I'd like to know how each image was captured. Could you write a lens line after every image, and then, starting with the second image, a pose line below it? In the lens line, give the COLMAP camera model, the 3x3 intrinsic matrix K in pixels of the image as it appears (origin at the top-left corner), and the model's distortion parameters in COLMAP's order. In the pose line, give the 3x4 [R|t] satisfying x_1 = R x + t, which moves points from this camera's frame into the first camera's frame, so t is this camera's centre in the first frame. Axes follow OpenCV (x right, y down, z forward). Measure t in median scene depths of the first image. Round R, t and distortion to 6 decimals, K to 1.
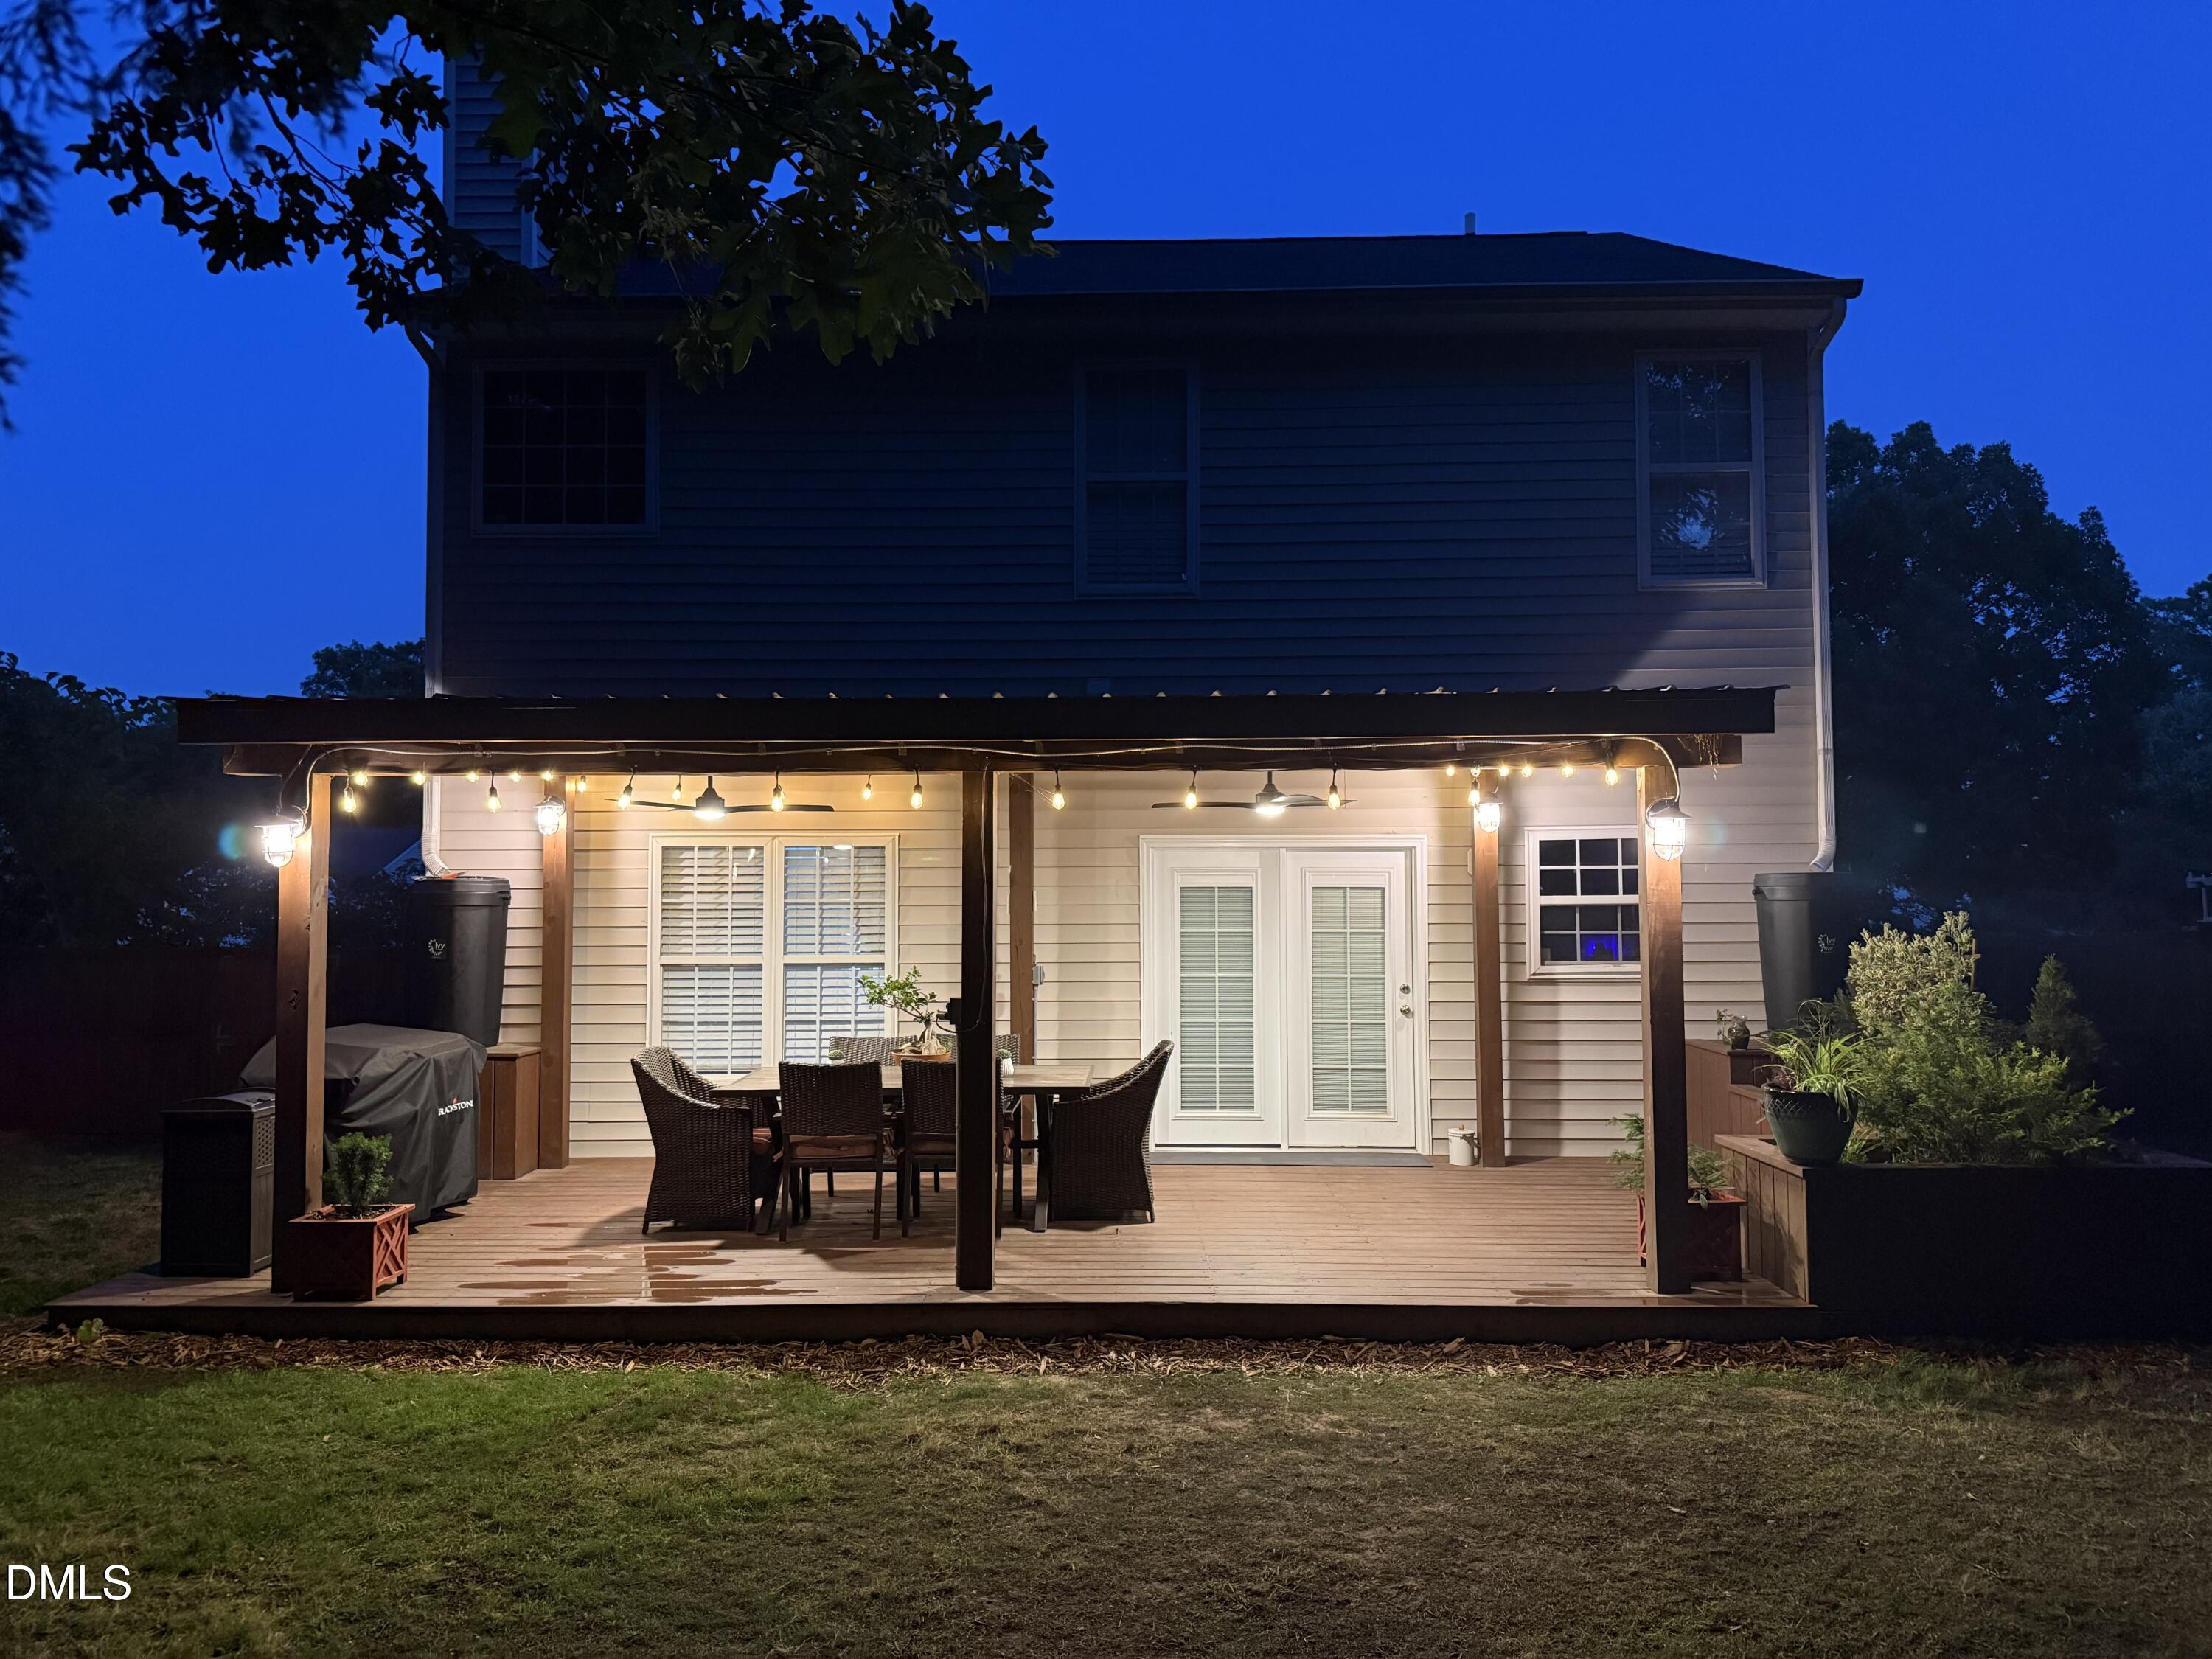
lens RADIAL K [[1552.4, 0, 1106.0], [0, 1552.4, 829.5], [0, 0, 1]] dist [0.091068, -0.149421]
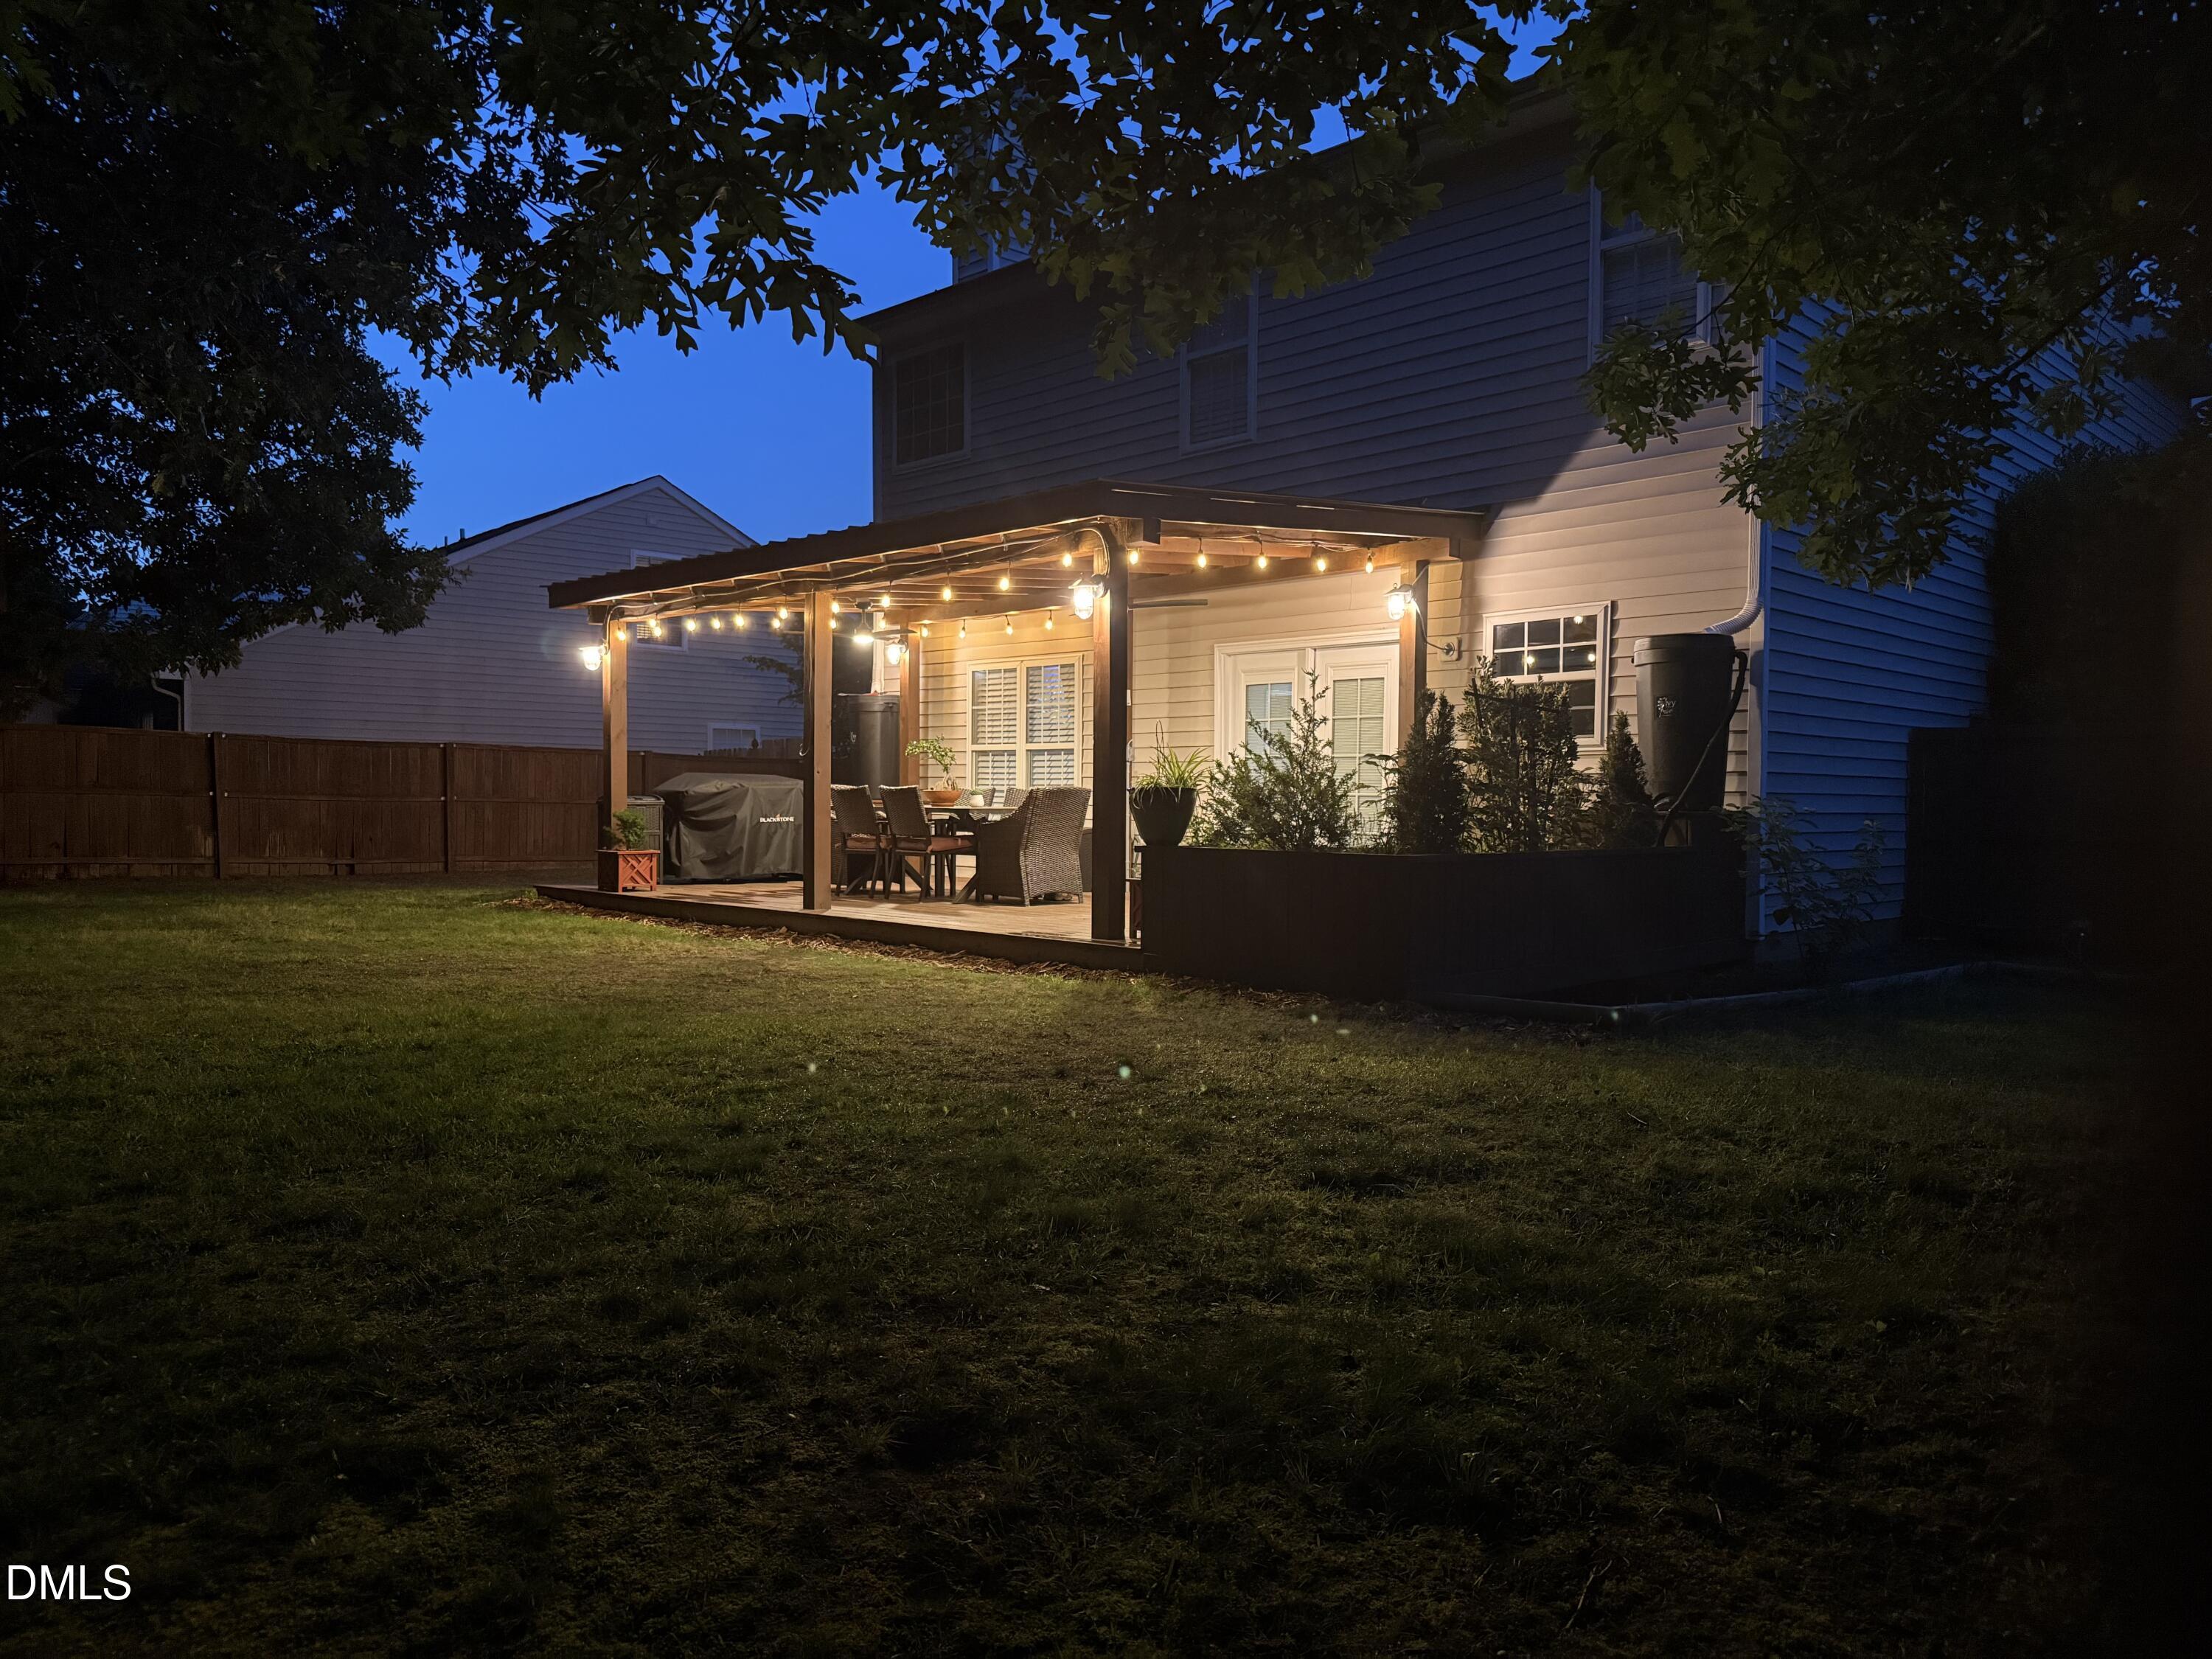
lens RADIAL K [[1552.4, 0, 1106.0], [0, 1552.4, 829.5], [0, 0, 1]] dist [0.091068, -0.149421]
pose [[0.718238, 0.022335, -0.695439, 1.258857], [0.019825, 0.998422, 0.052540, 0.129616], [0.695516, -0.051524, 0.716661, 0.040592]]
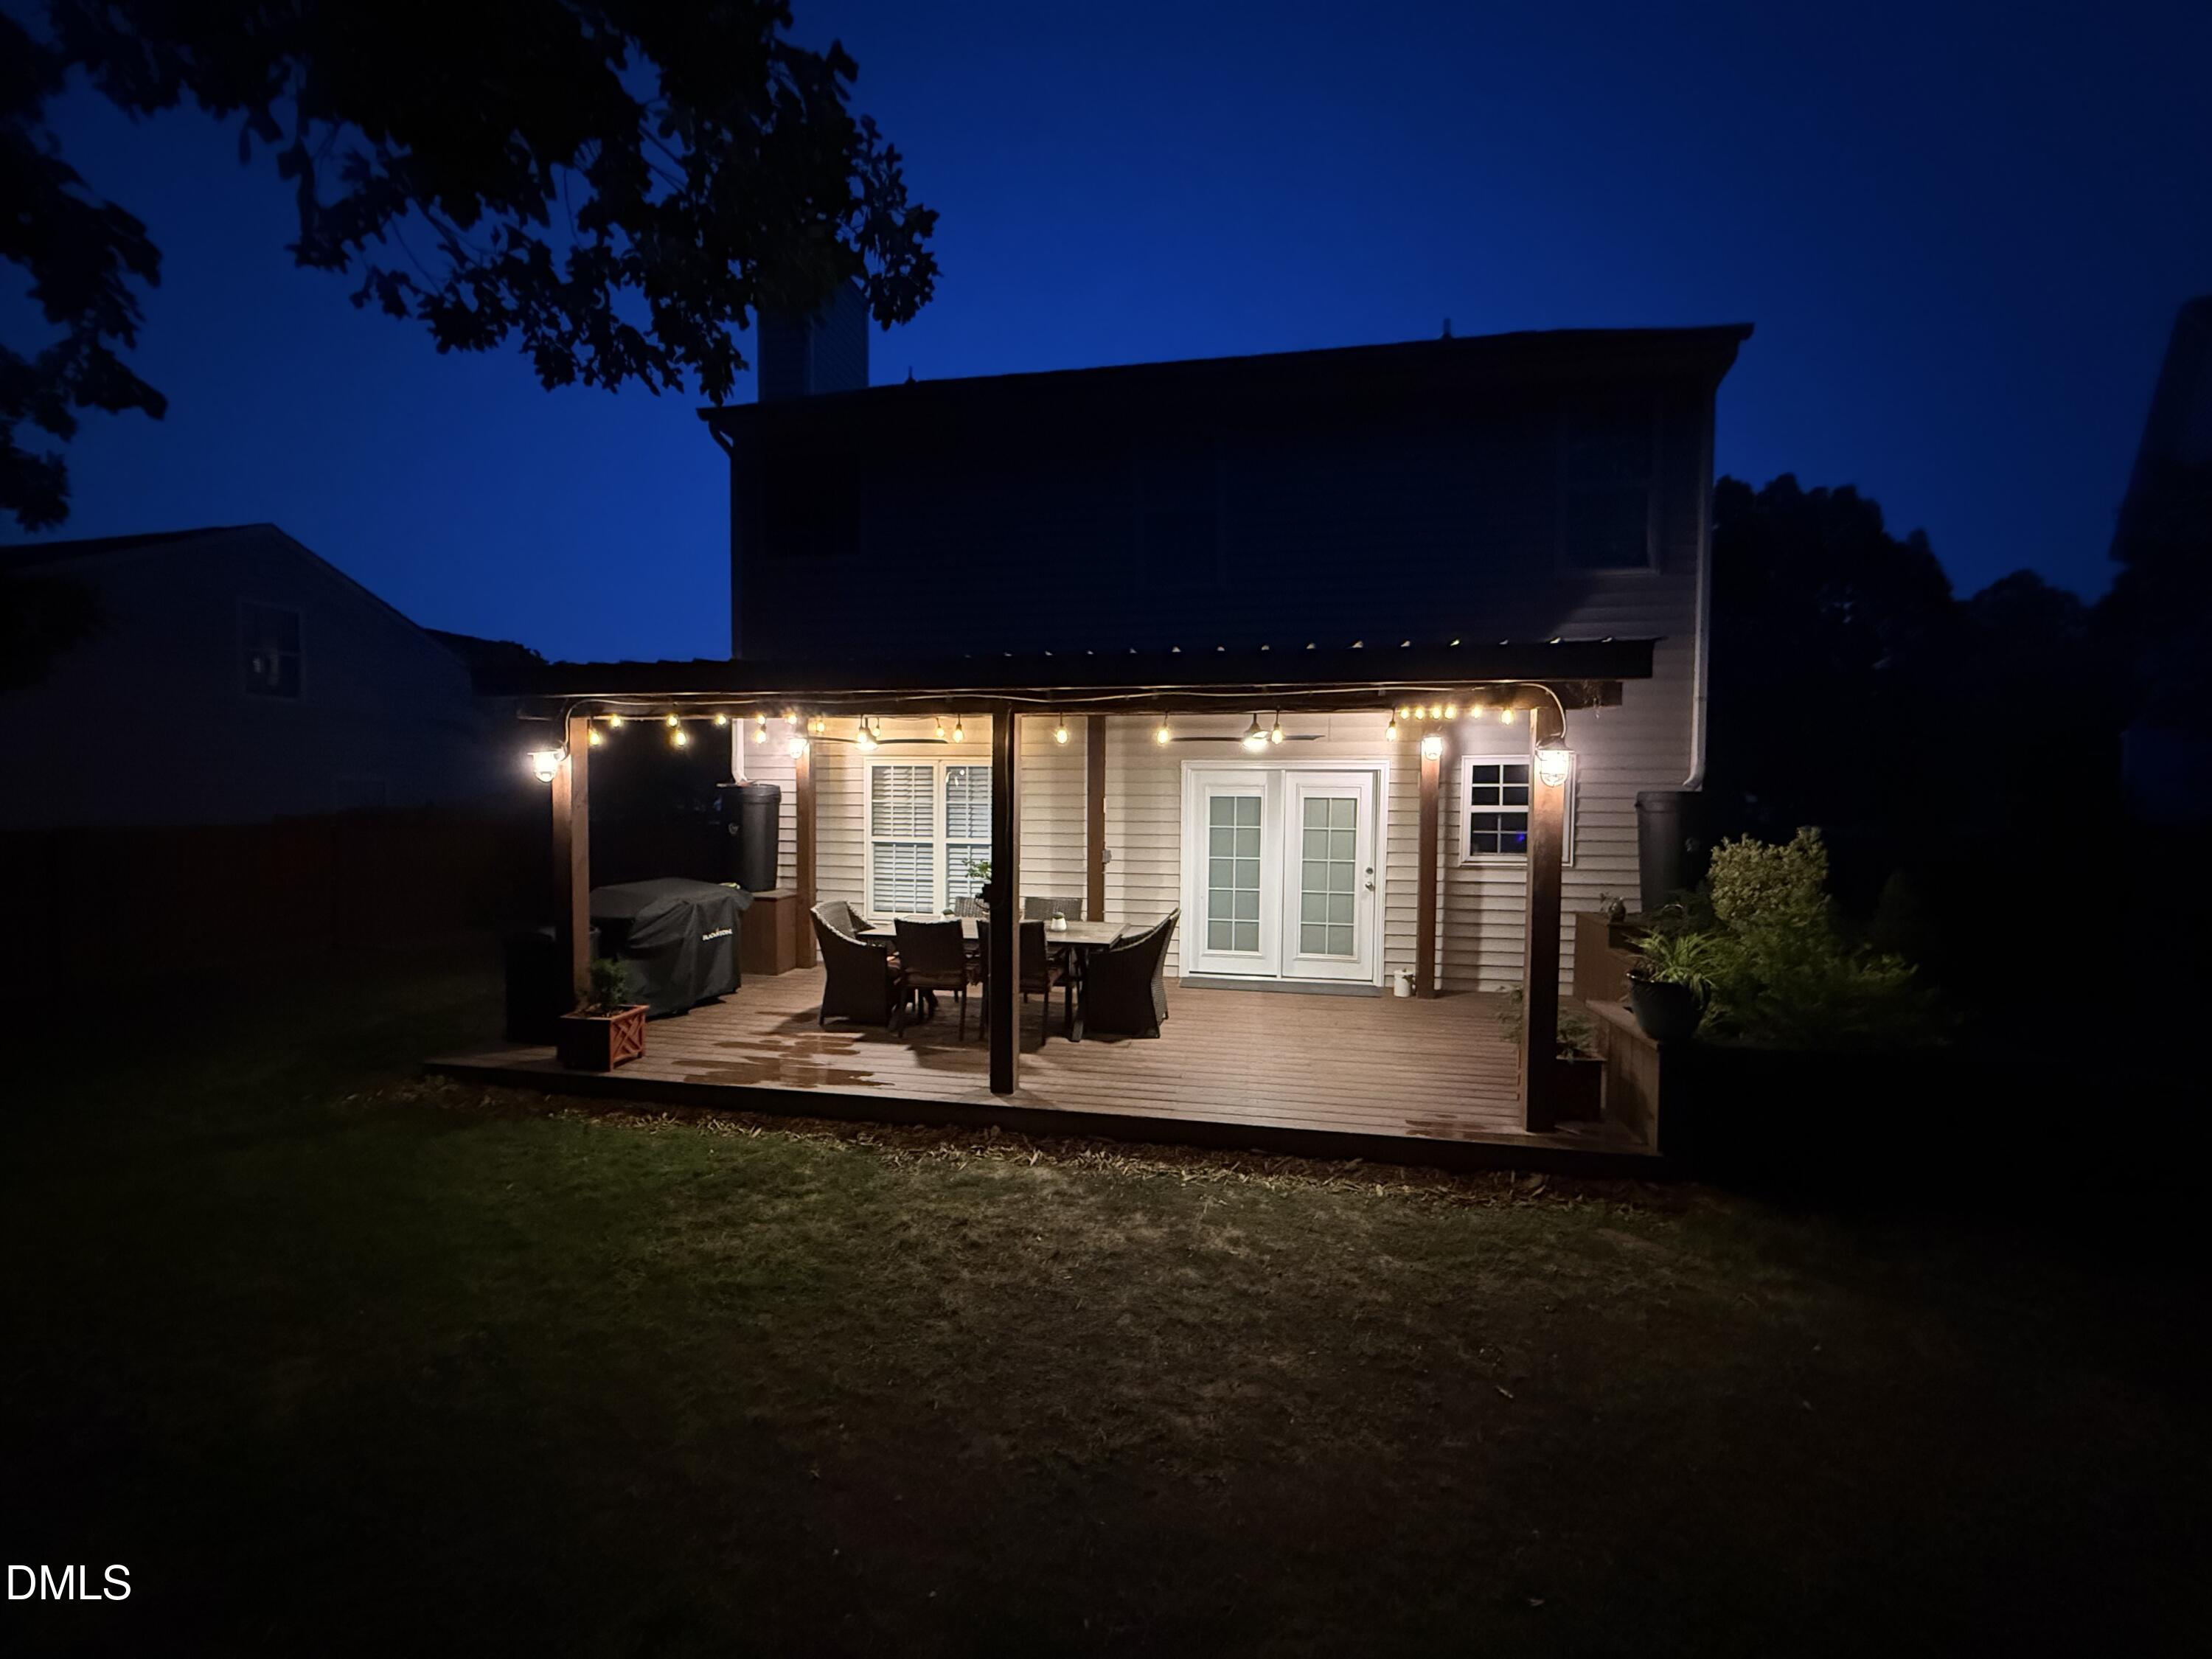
lens RADIAL K [[889.4, 0, 1093.1], [0, 889.4, 824.3], [0, 0, 1]] dist [0.000076, -0.000038]
pose [[0.985854, 0.016904, -0.166754, 0.119346], [-0.003578, 0.996797, 0.079896, -0.004109], [0.167570, -0.078169, 0.982756, 0.253748]]
